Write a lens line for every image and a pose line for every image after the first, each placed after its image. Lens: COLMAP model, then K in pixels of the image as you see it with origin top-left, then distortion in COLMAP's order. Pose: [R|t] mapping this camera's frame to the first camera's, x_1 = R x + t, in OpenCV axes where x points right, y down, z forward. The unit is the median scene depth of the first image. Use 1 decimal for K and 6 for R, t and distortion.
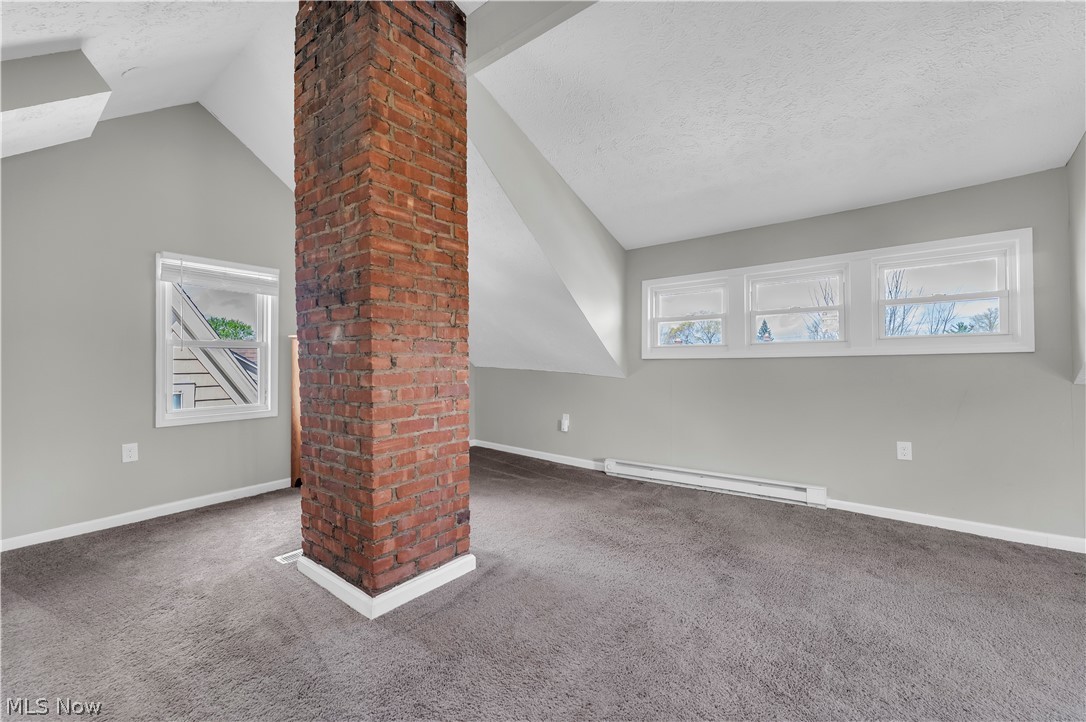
lens RADIAL K [[440.5, 0, 546.2], [0, 440.5, 362.3], [0, 0, 1]] dist [-0.001684, -0.000026]
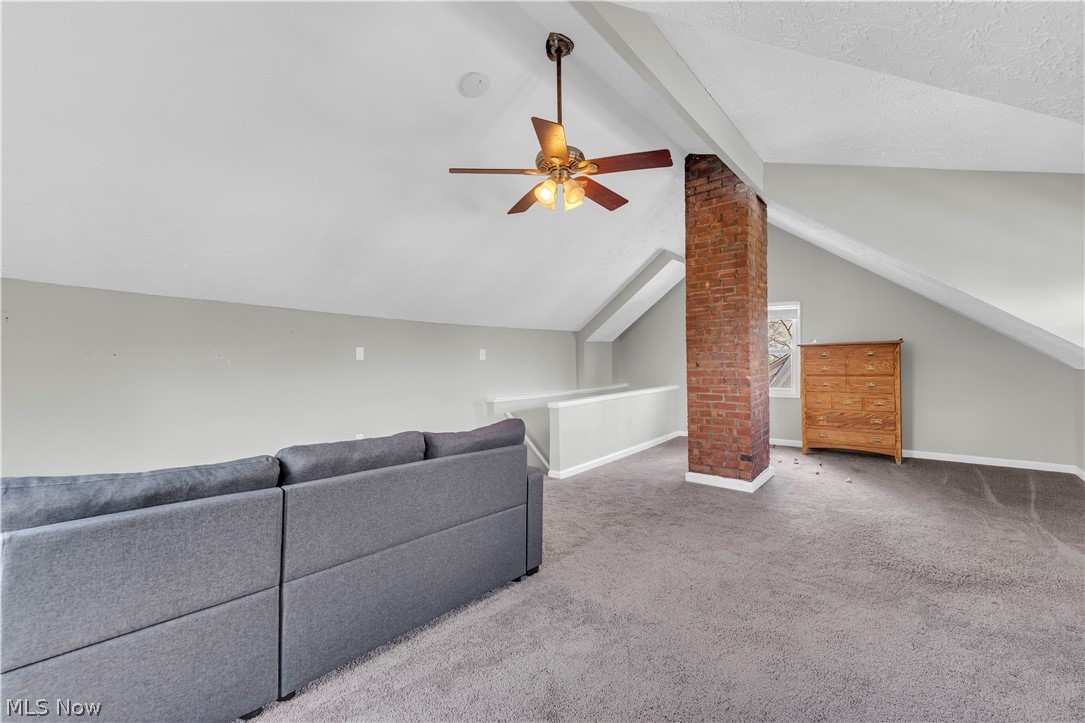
lens RADIAL K [[440.1, 0, 543.3], [0, 440.1, 362.4], [0, 0, 1]] dist [-0.001684, -0.000026]
pose [[-0.048603, 0.012521, -0.998740, 0.938728], [0.005757, 0.999908, 0.012255, -0.022463], [0.998802, -0.005154, -0.048671, 0.197736]]
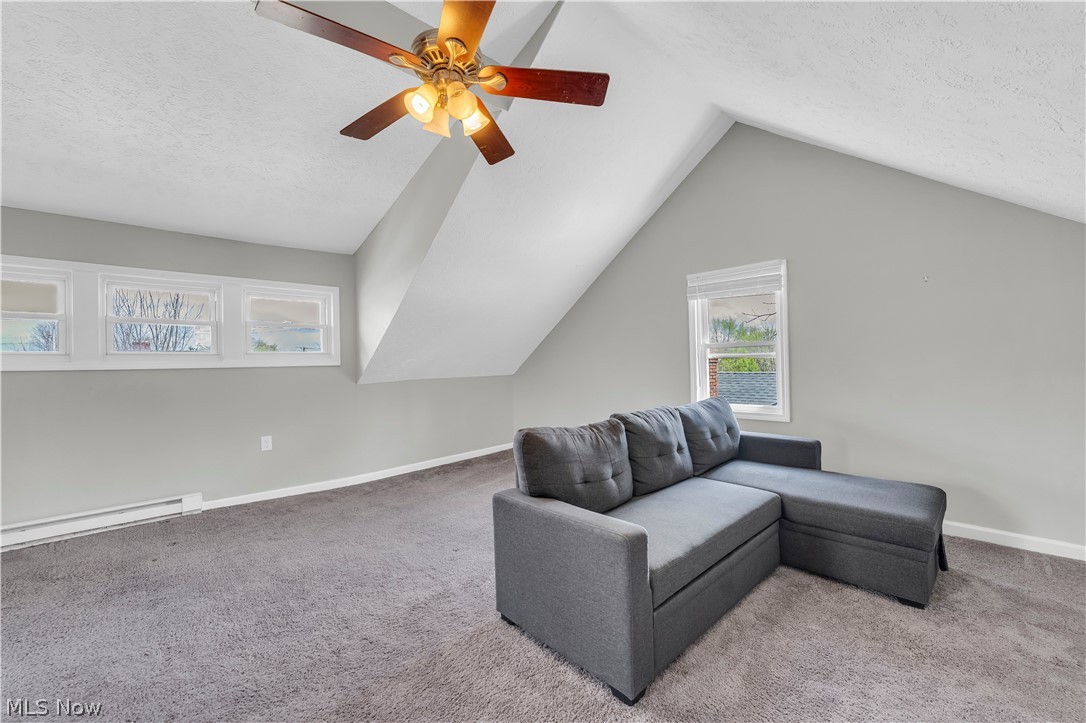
lens RADIAL K [[440.5, 0, 542.5], [0, 440.5, 360.7], [0, 0, 1]] dist [-0.001684, -0.000026]
pose [[0.161092, 0.019281, 0.986751, -0.661624], [0.013994, 0.999664, -0.021818, 0.007464], [-0.986840, 0.017323, 0.160768, 0.034933]]
